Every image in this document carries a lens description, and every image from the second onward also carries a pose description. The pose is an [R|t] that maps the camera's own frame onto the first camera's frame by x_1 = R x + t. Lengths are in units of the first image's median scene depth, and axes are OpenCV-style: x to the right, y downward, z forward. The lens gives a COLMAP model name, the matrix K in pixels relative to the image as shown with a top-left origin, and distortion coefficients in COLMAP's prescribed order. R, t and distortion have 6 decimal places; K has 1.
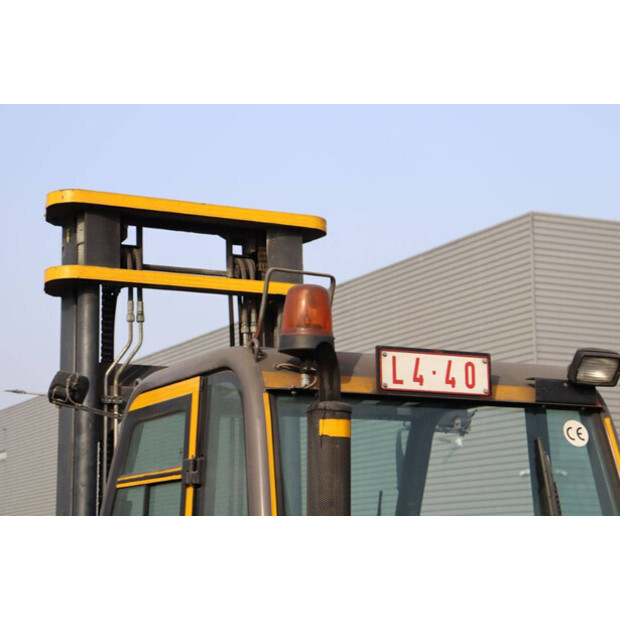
lens RADIAL K [[1431.8, 0, 312.0], [0, 1431.8, 310.6], [0, 0, 1]] dist [0.412678, 0.000000]
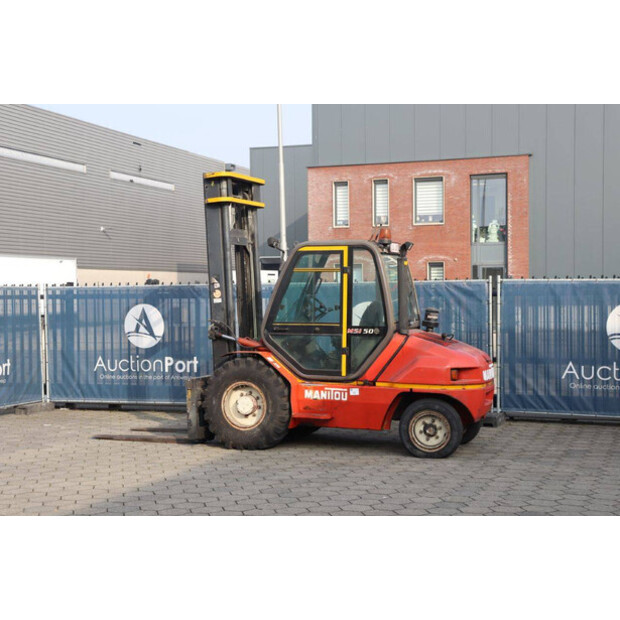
lens RADIAL K [[1029.1, 0, 306.3], [0, 1029.1, 301.4], [0, 0, 1]] dist [0.175334, 0.000000]
pose [[0.723553, -0.008721, 0.690214, -2.124590], [-0.119069, 0.983355, 0.137245, -0.181104], [-0.679922, -0.181487, 0.710470, -0.974243]]
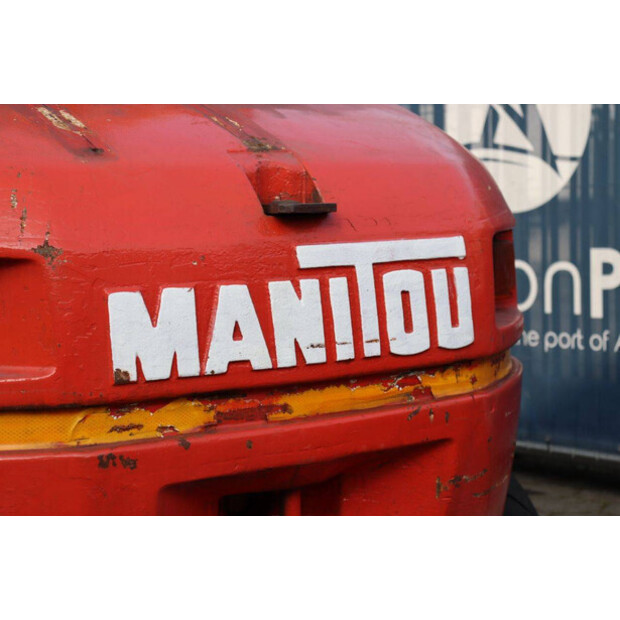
lens RADIAL K [[1431.8, 0, 307.7], [0, 1431.8, 308.2], [0, 0, 1]] dist [0.412678, 0.000000]
pose [[0.981751, -0.036956, 0.186547, 0.117199], [-0.010354, 0.969095, 0.246471, 0.225868], [-0.189890, -0.243905, 0.951027, 0.222946]]
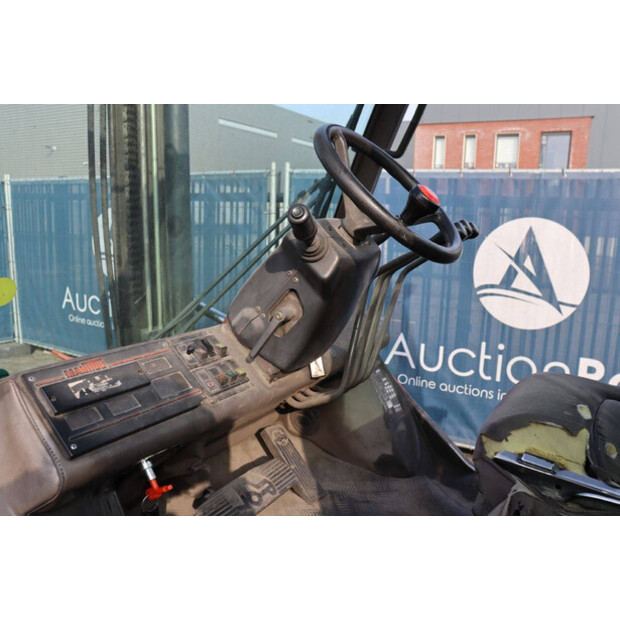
lens RADIAL K [[537.2, 0, 305.7], [0, 537.2, 304.1], [0, 0, 1]] dist [-0.146514, 0.145510]
pose [[0.842653, -0.056216, 0.535514, -0.166766], [-0.132534, 0.942285, 0.307464, 0.219171], [-0.521891, -0.330059, 0.786569, 0.978902]]
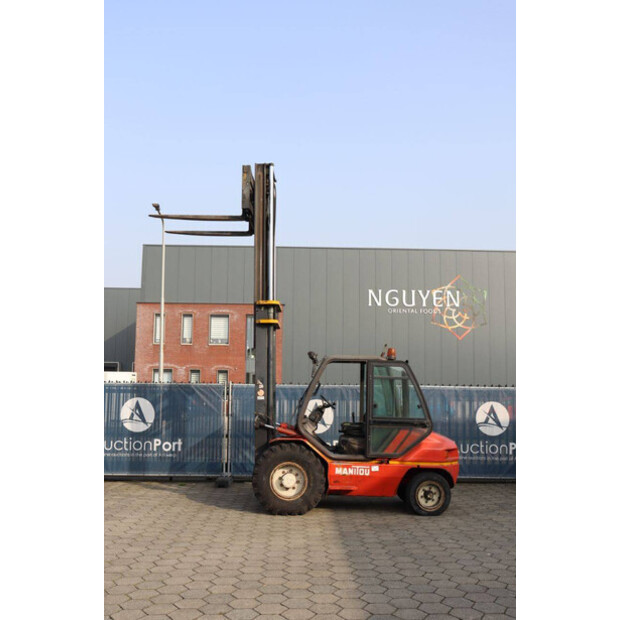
lens RADIAL K [[646.6, 0, 306.1], [0, 646.6, 306.2], [0, 0, 1]] dist [-0.067868, 0.000000]
pose [[0.433928, 0.124006, 0.892372, -2.386338], [-0.177217, 0.982880, -0.050409, 0.008644], [-0.883346, -0.136270, 0.448476, 0.131589]]
